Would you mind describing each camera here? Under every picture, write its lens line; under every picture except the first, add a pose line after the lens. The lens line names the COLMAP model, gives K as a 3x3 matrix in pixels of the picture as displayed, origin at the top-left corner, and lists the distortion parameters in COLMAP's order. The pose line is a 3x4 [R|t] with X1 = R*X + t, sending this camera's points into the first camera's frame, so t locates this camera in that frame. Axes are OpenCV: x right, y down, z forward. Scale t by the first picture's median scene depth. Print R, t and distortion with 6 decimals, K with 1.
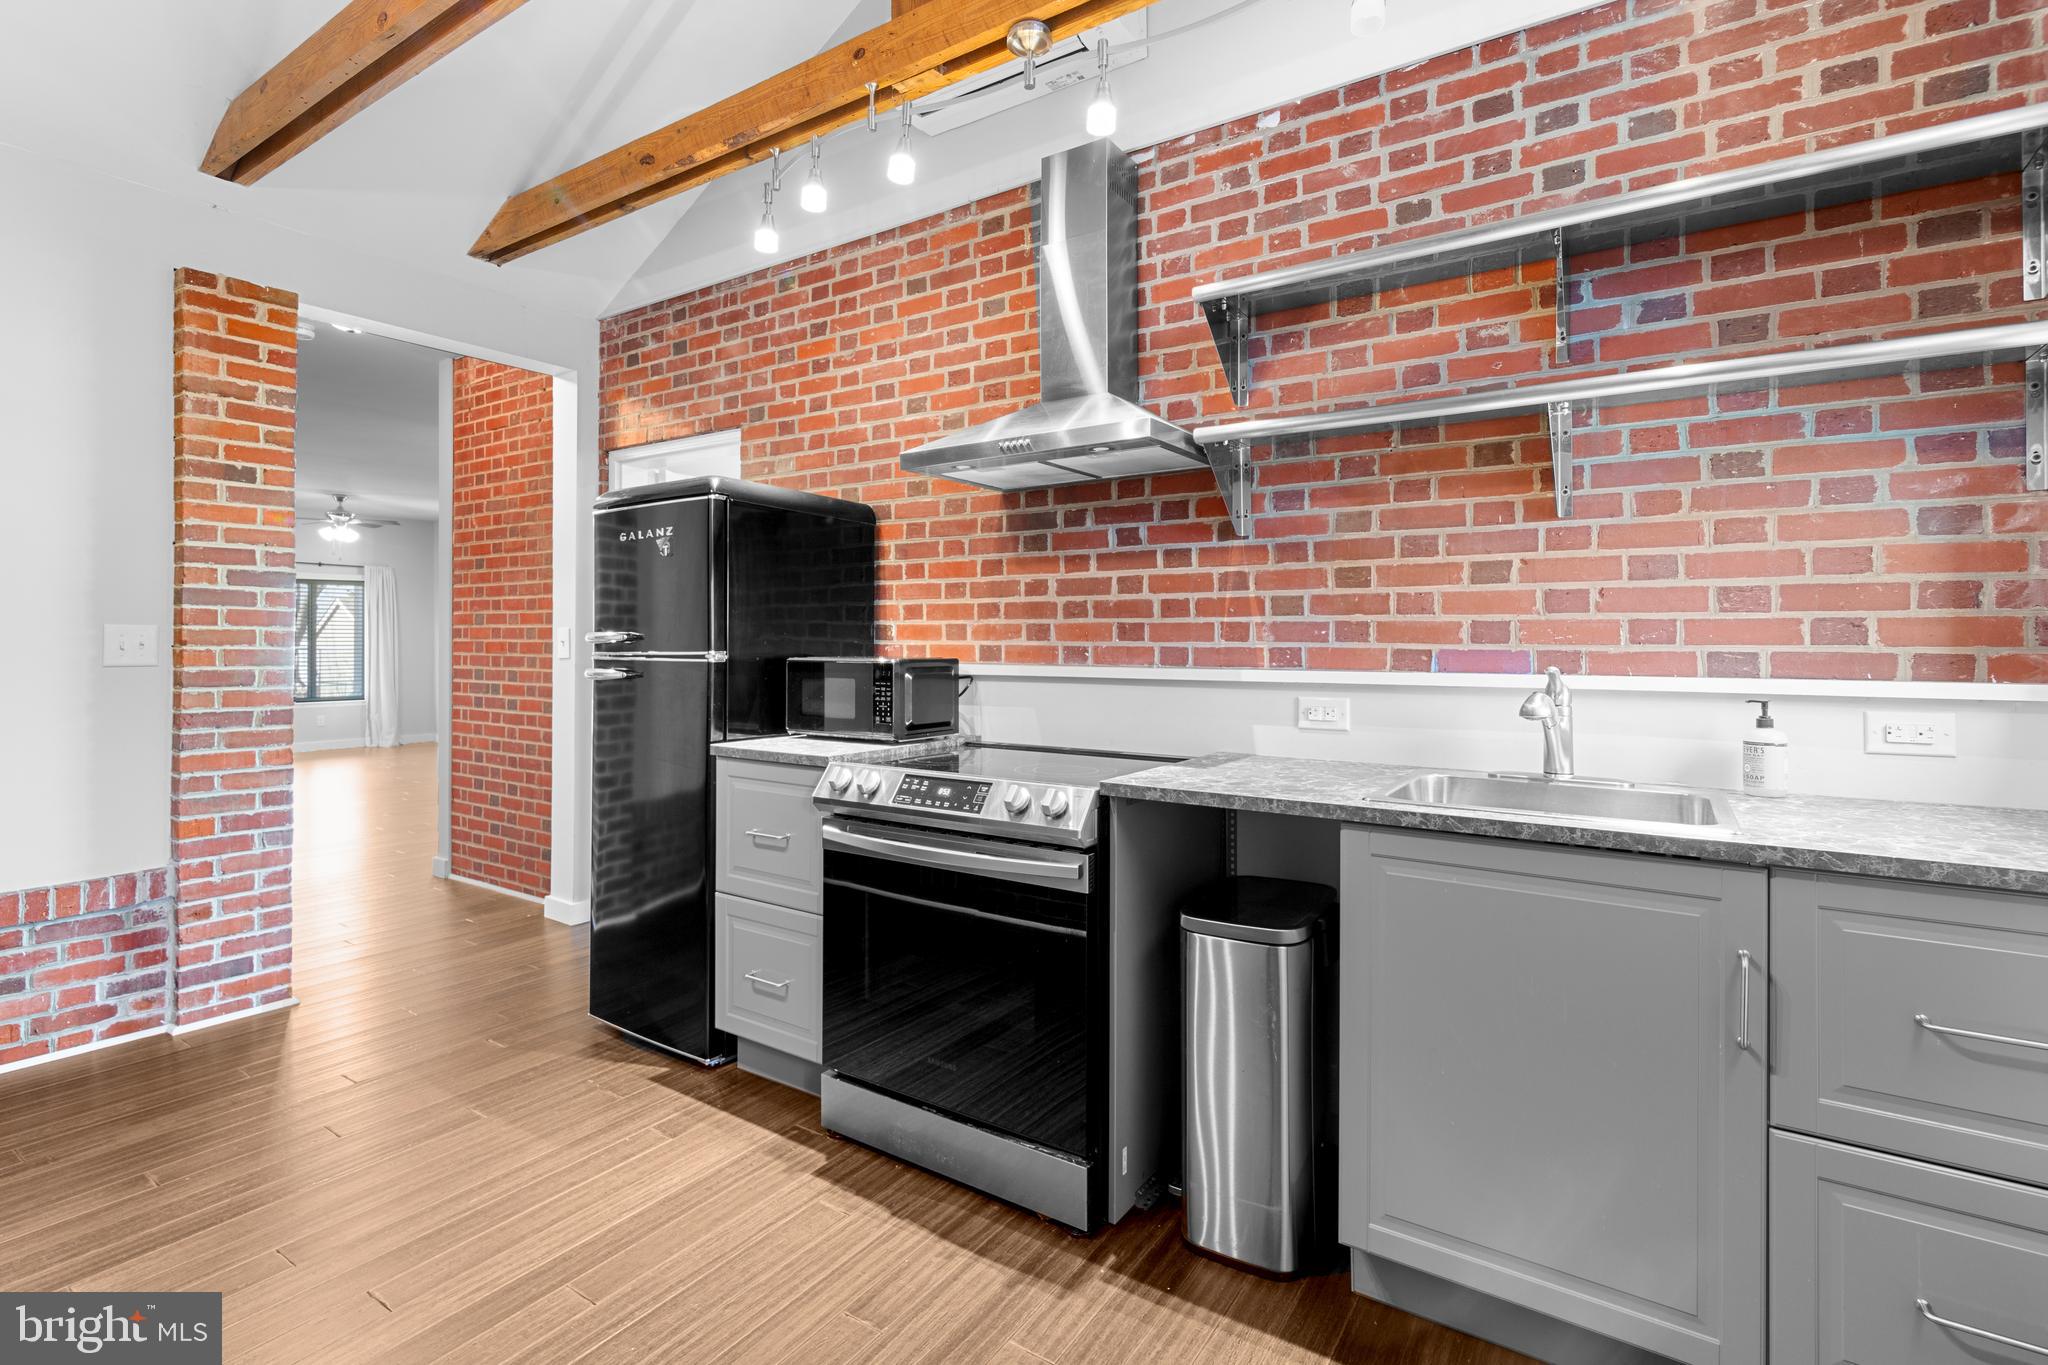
lens RADIAL K [[971.8, 0, 981.3], [0, 971.8, 639.9], [0, 0, 1]] dist [0.000090, -0.000109]
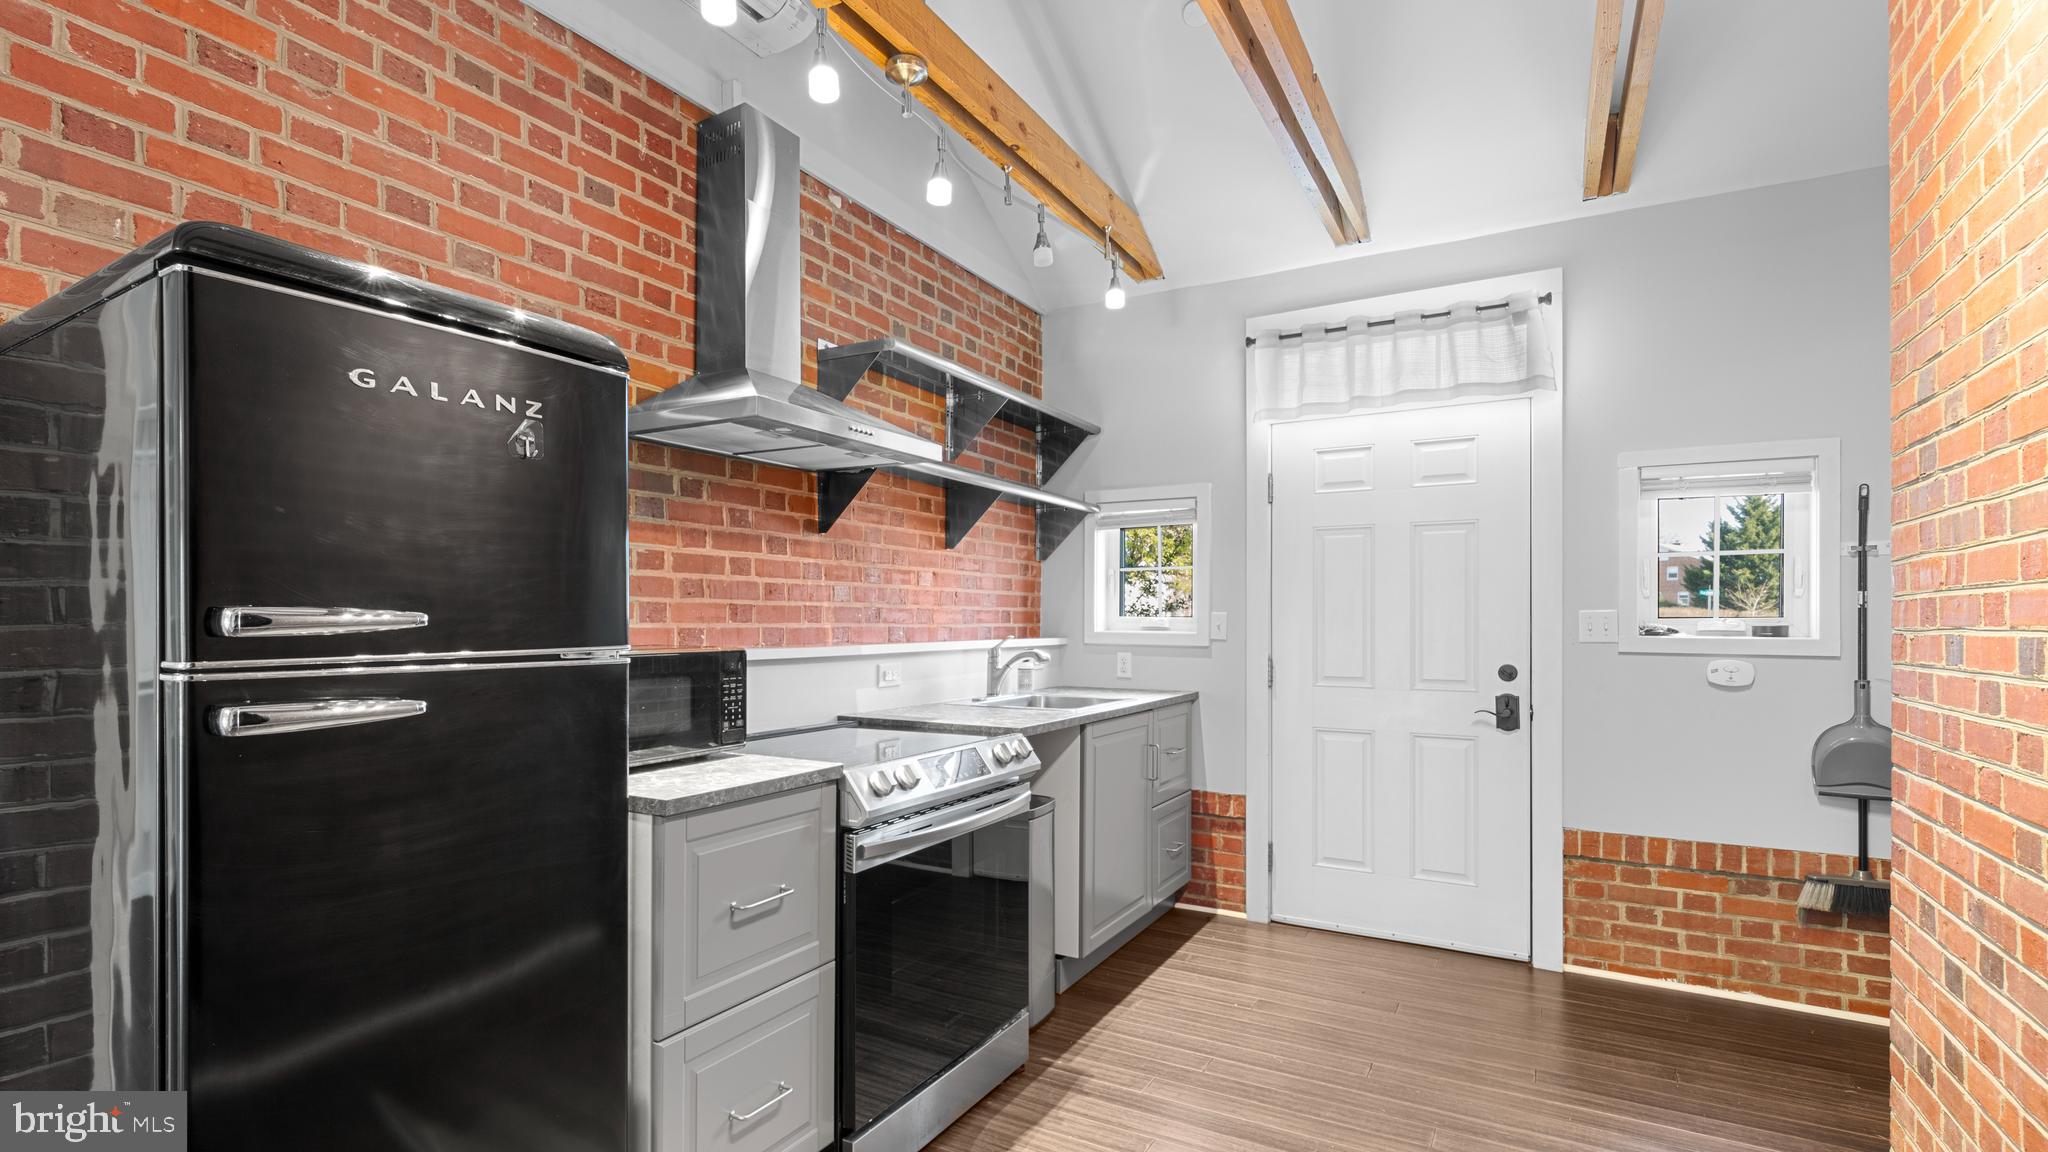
lens RADIAL K [[951.6, 0, 1021.9], [0, 951.6, 623.2], [0, 0, 1]] dist [0.001088, -0.000060]
pose [[-0.103008, -0.006880, 0.994657, -0.872024], [-0.004148, 0.999970, 0.006487, -0.005736], [-0.994672, -0.003458, -0.103033, 0.829269]]
